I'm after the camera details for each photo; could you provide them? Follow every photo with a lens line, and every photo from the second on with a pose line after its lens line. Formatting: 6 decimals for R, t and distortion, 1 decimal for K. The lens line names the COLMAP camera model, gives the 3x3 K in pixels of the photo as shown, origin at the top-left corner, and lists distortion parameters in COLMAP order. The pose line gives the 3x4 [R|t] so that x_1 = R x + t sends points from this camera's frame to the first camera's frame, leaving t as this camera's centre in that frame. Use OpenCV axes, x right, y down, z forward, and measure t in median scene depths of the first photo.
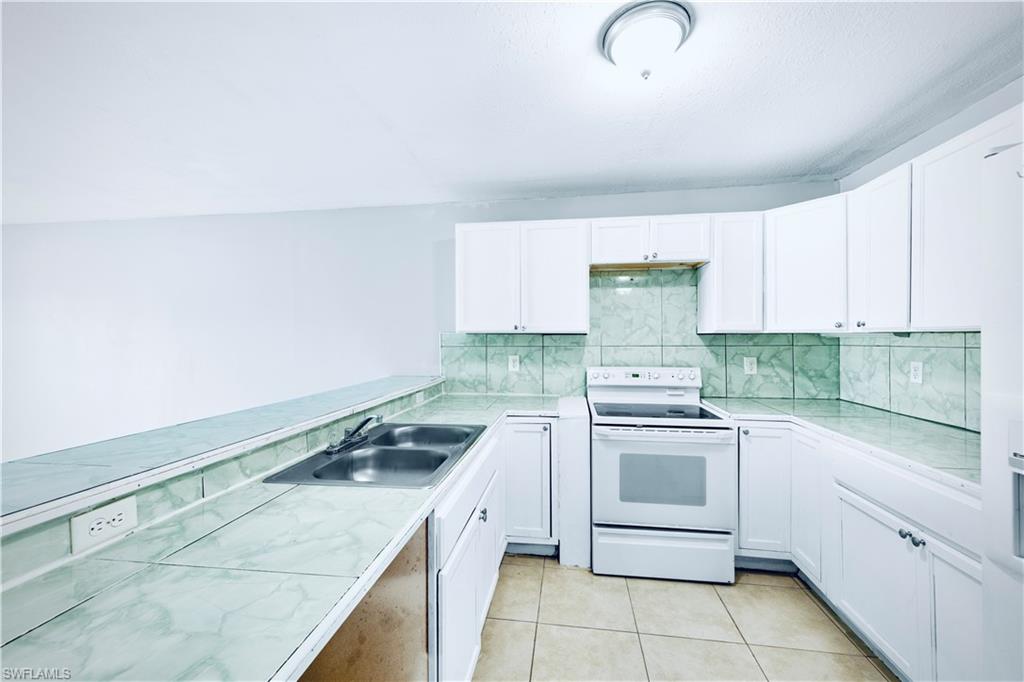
lens RADIAL K [[397.9, 0, 513.5], [0, 397.9, 337.6], [0, 0, 1]] dist [0.004166, 0.000060]
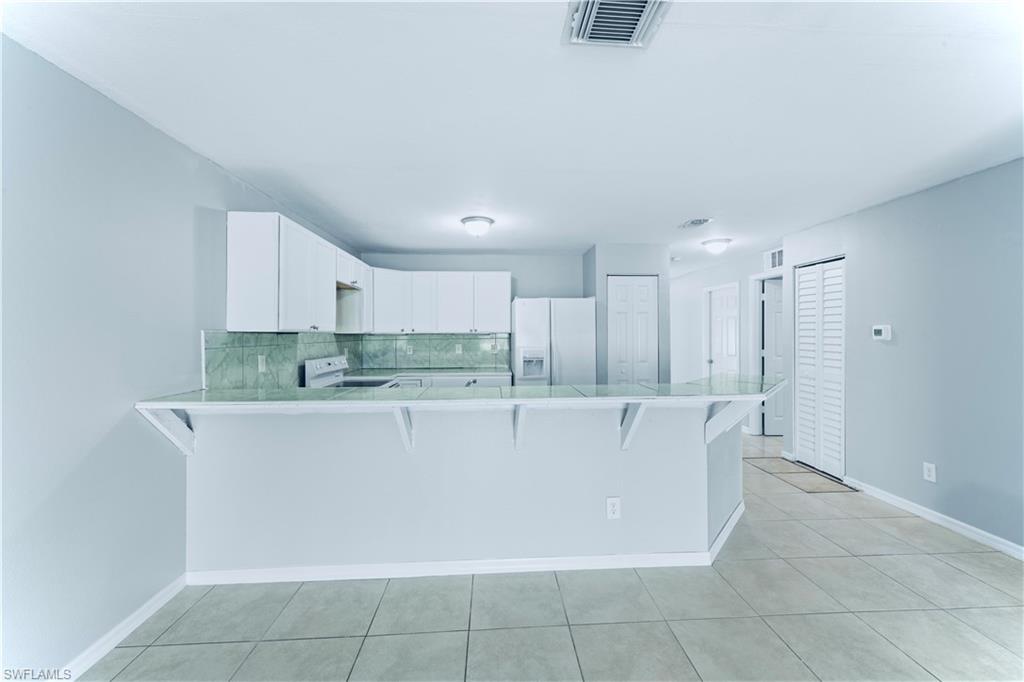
lens RADIAL K [[397.9, 0, 514.5], [0, 397.9, 333.2], [0, 0, 1]] dist [0.004166, 0.000060]
pose [[-0.205723, 0.005790, 0.978593, -1.062415], [0.005982, 0.999971, -0.004659, -0.000322], [-0.978592, 0.004895, -0.205752, 0.600616]]
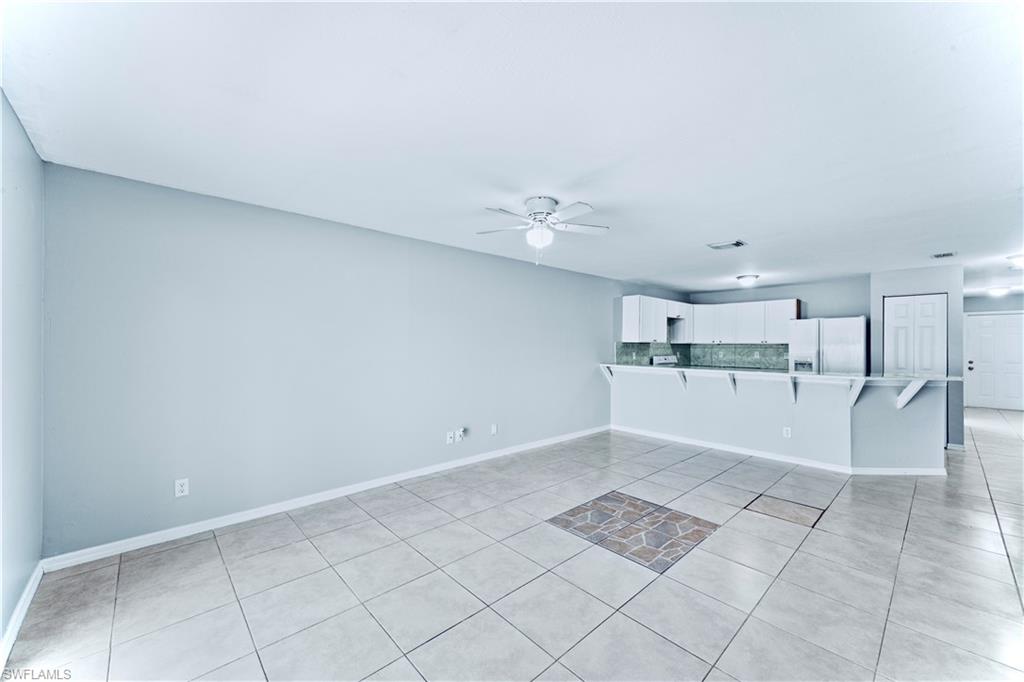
lens RADIAL K [[397.9, 0, 511.5], [0, 397.9, 342.4], [0, 0, 1]] dist [0.004166, 0.000060]
pose [[0.632301, 0.010752, 0.774648, -2.218967], [-0.005128, 0.999940, -0.009693, 0.013077], [-0.774706, 0.002157, 0.632318, 0.097967]]
